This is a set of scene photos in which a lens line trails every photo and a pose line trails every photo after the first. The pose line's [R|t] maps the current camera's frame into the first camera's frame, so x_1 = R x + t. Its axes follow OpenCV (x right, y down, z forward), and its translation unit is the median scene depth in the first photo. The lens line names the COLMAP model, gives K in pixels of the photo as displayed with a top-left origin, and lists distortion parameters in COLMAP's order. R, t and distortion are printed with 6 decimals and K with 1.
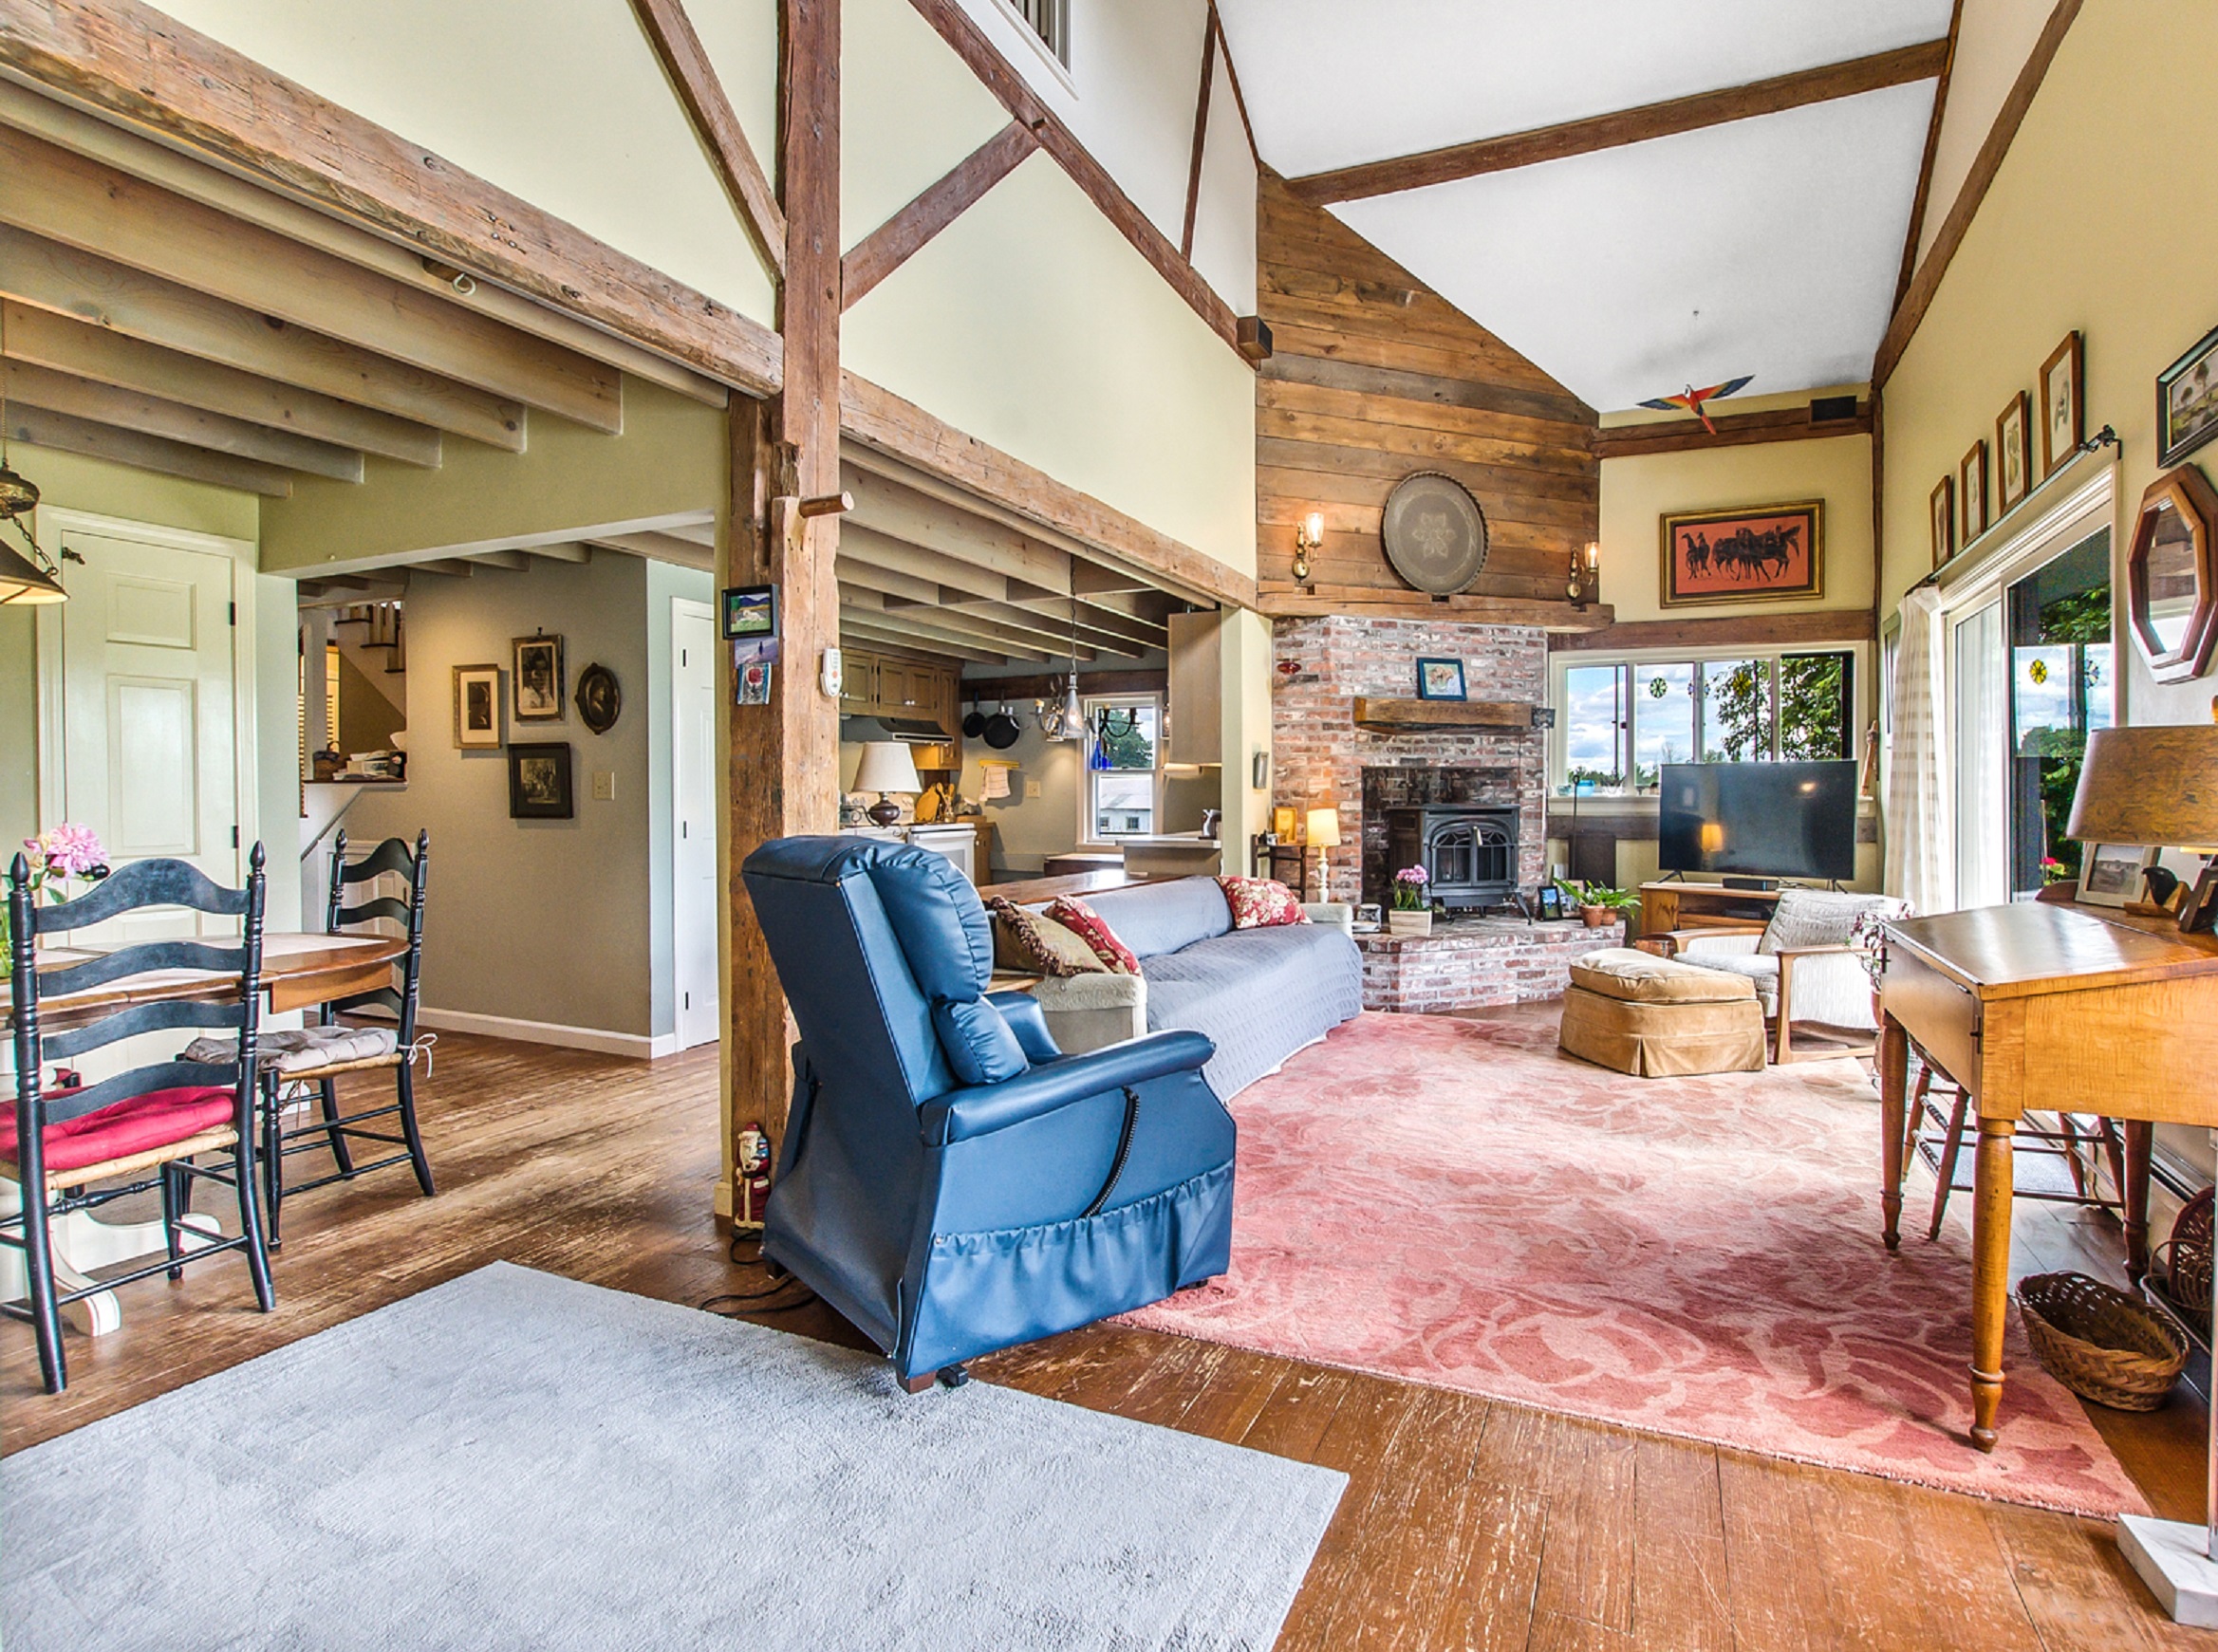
lens RADIAL K [[1123.9, 0, 1116.8], [0, 1123.9, 819.1], [0, 0, 1]] dist [-0.002330, -0.000395]
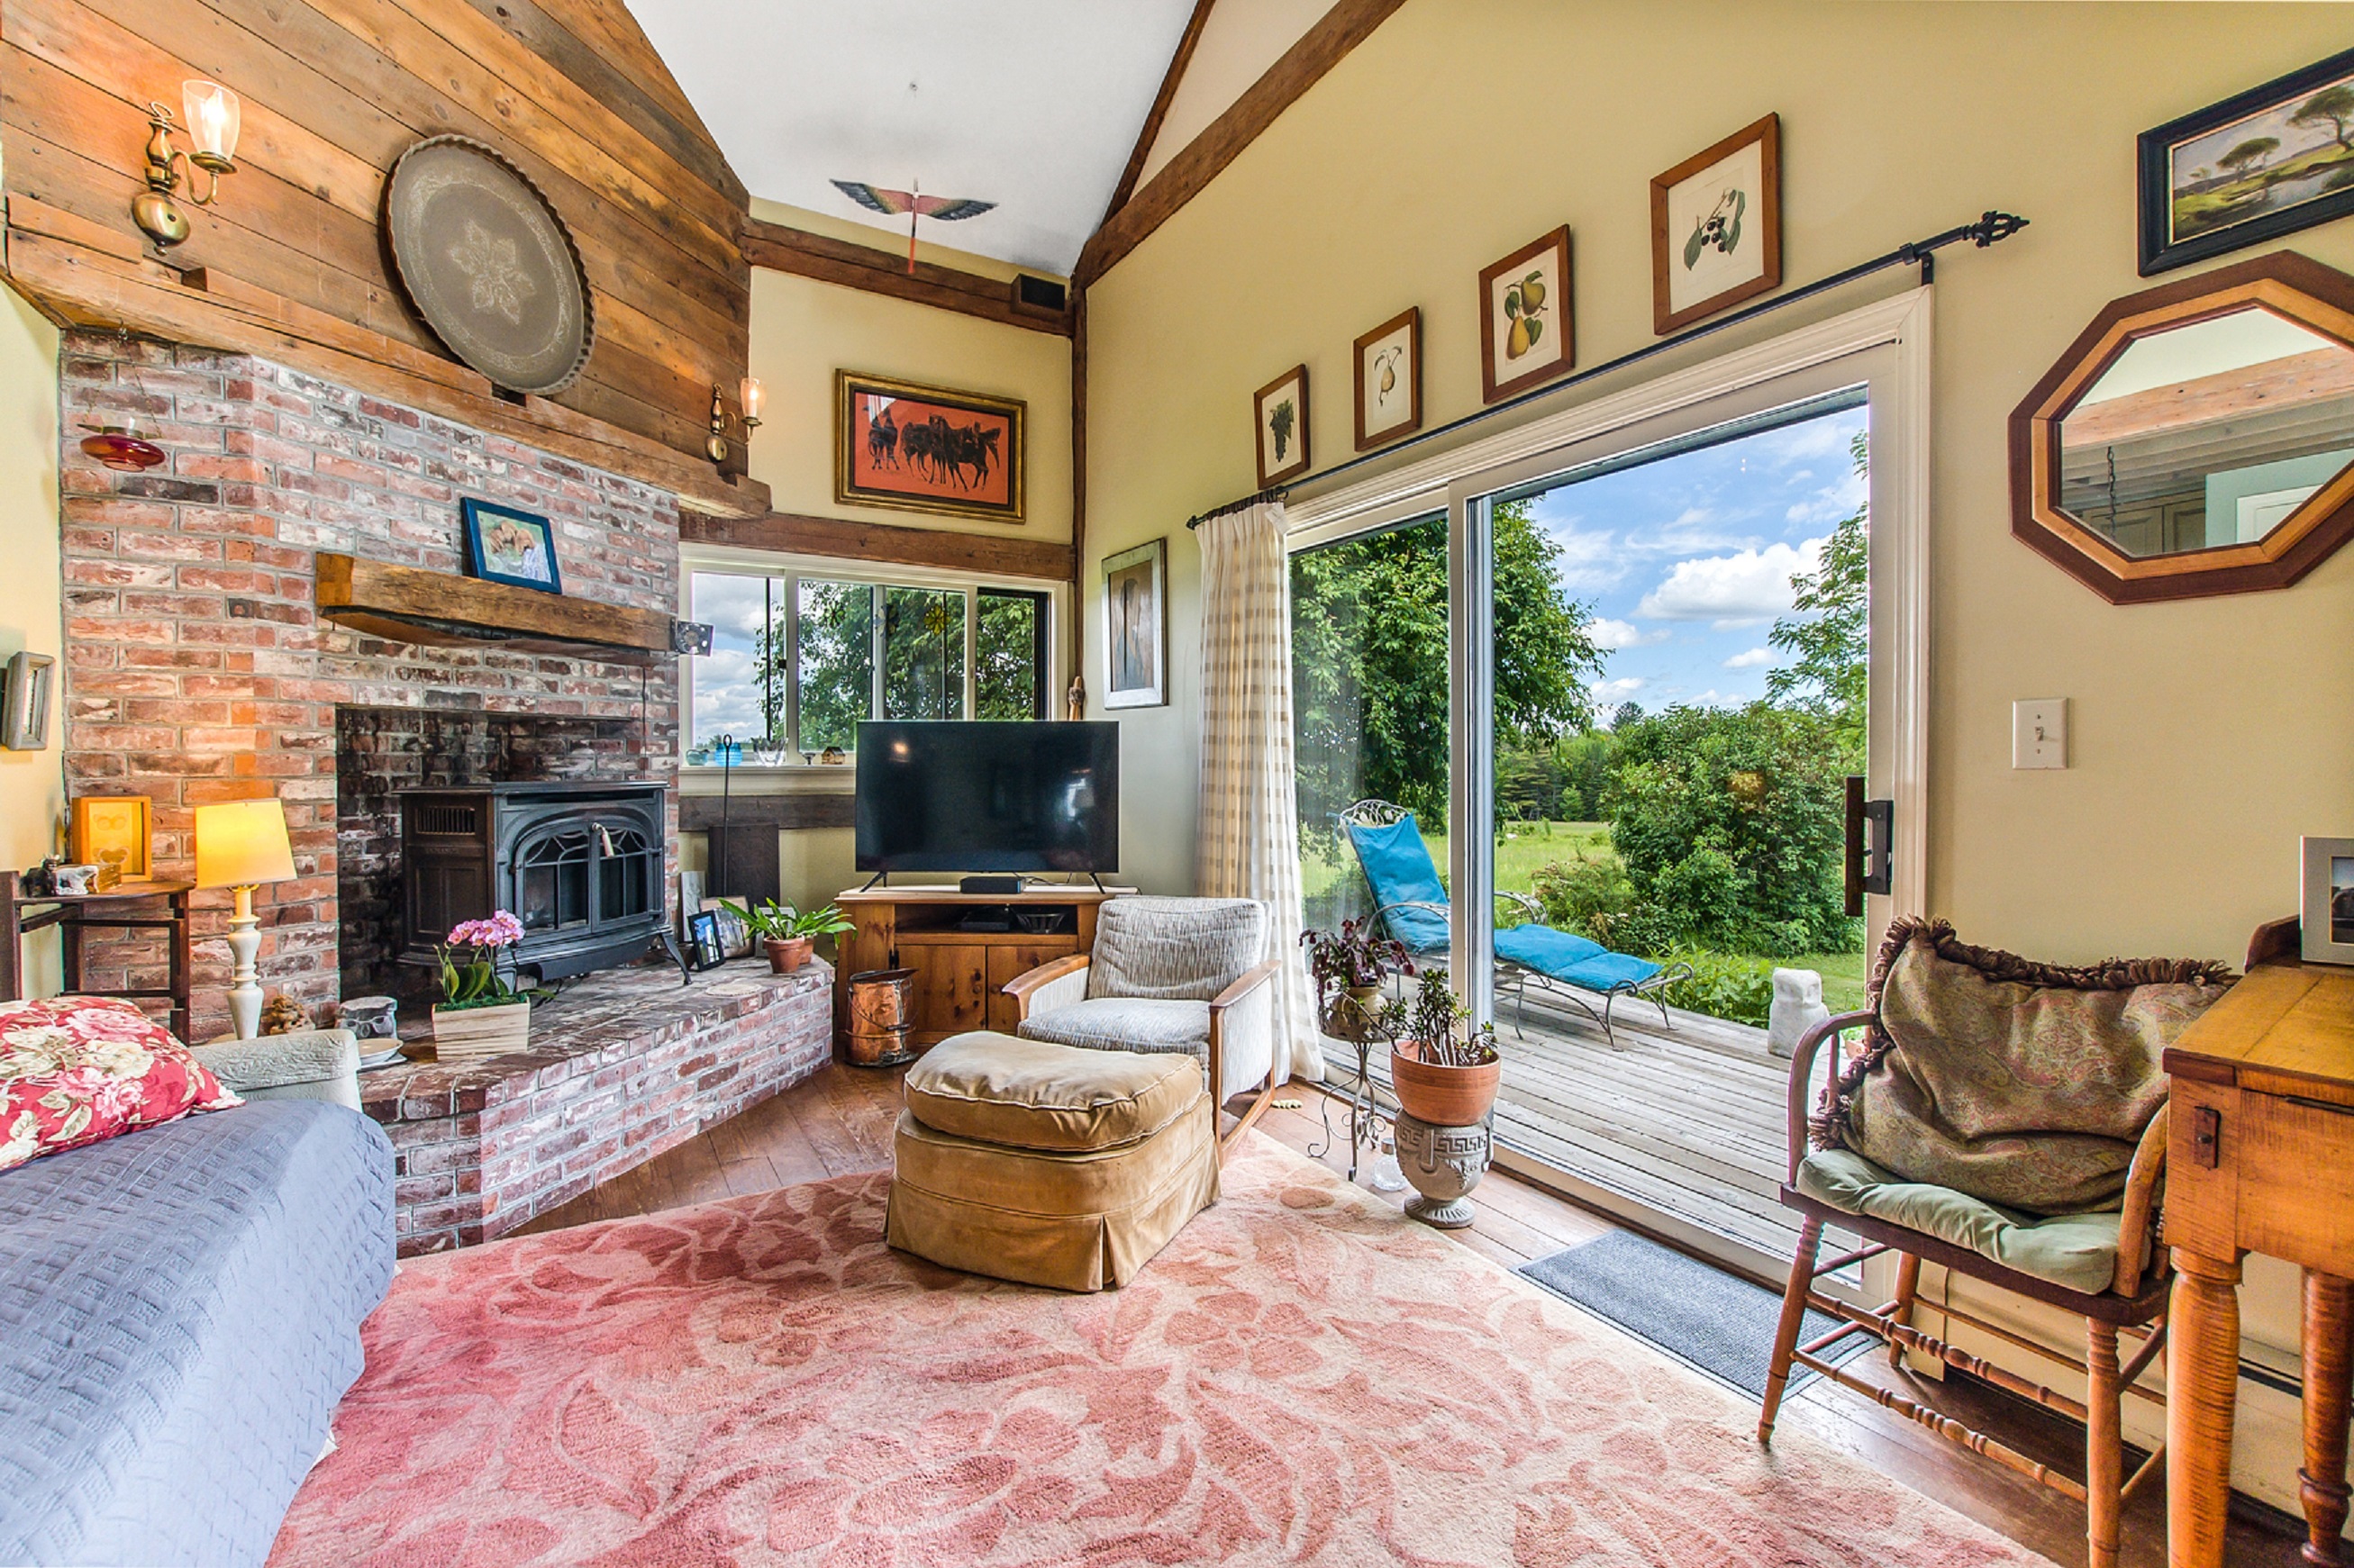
lens RADIAL K [[1045.1, 0, 1177.1], [0, 1045.1, 775.9], [0, 0, 1]] dist [-0.019319, 0.002806]
pose [[0.541789, -0.010638, 0.840447, 0.046716], [0.016464, 0.999862, 0.002043, -0.012298], [-0.840353, 0.012730, 0.541889, 0.477607]]
